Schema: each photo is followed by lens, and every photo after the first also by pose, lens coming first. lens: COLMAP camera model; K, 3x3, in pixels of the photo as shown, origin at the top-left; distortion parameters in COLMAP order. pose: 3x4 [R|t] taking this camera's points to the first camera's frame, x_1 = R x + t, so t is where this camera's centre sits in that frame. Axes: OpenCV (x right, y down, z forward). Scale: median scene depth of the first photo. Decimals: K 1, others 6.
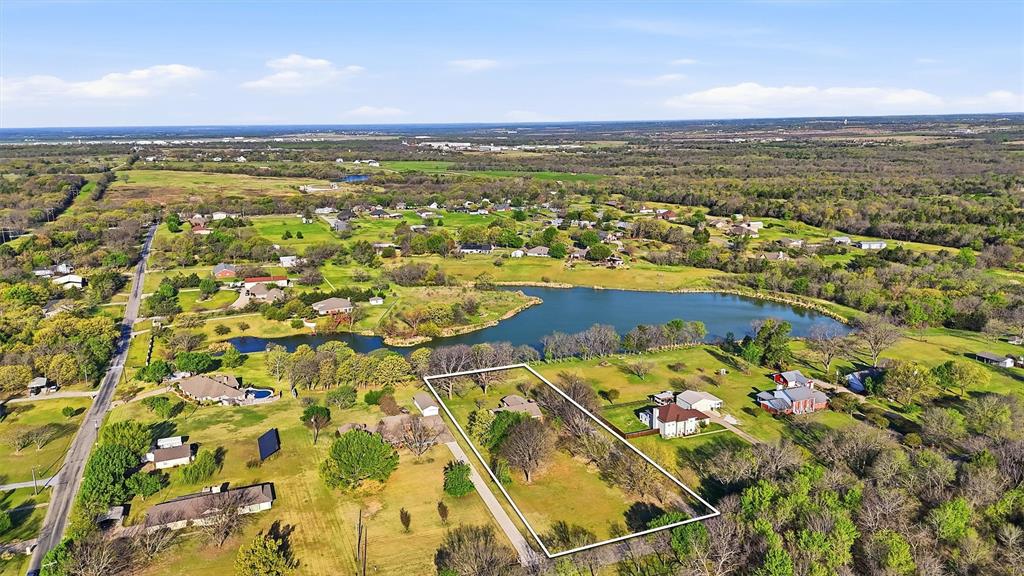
lens RADIAL K [[748.9, 0, 508.9], [0, 748.9, 283.4], [0, 0, 1]] dist [0.081421, -0.072821]
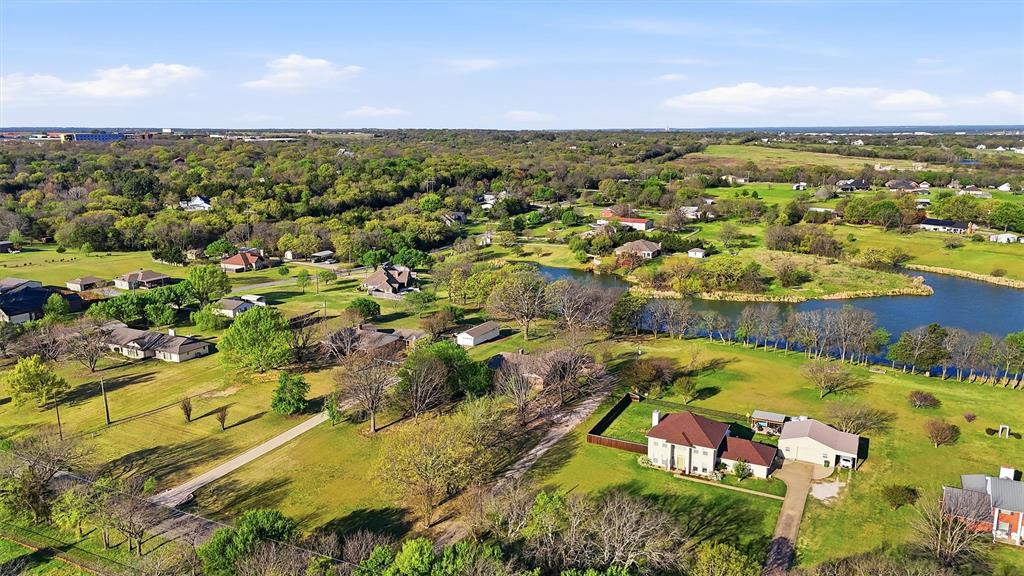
lens RADIAL K [[748.9, 0, 510.9], [0, 748.9, 296.0], [0, 0, 1]] dist [0.081421, -0.072821]
pose [[0.660990, 0.179756, -0.728546, 0.440788], [-0.168594, 0.981638, 0.089241, 0.045404], [0.731210, 0.063841, 0.679159, 0.466918]]
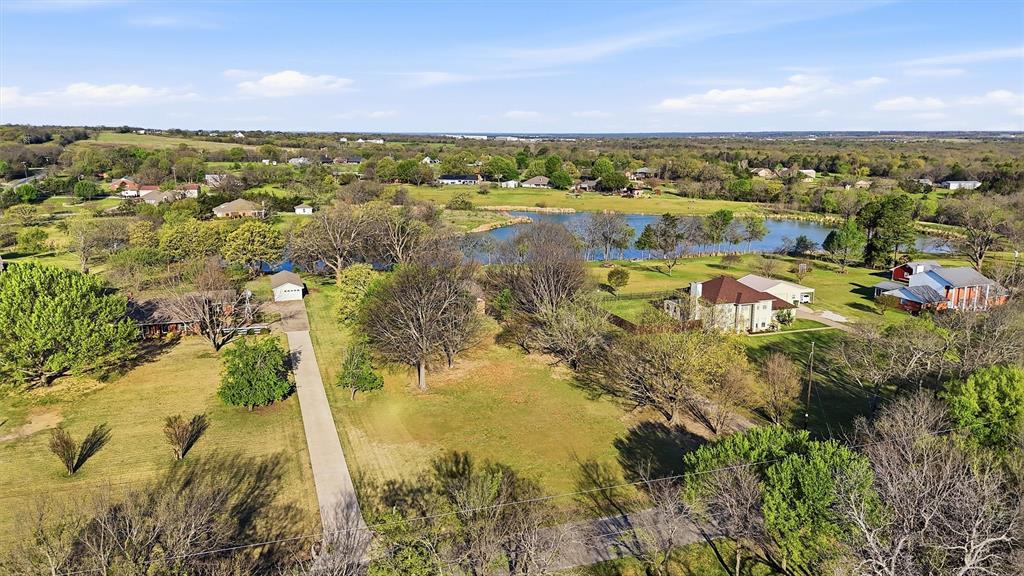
lens RADIAL K [[748.9, 0, 510.6], [0, 748.9, 294.8], [0, 0, 1]] dist [0.081421, -0.072821]
pose [[0.999365, 0.026335, -0.024015, 0.068310], [-0.026358, 0.999652, -0.000645, 0.154227], [0.023990, 0.001278, 0.999711, 0.408678]]
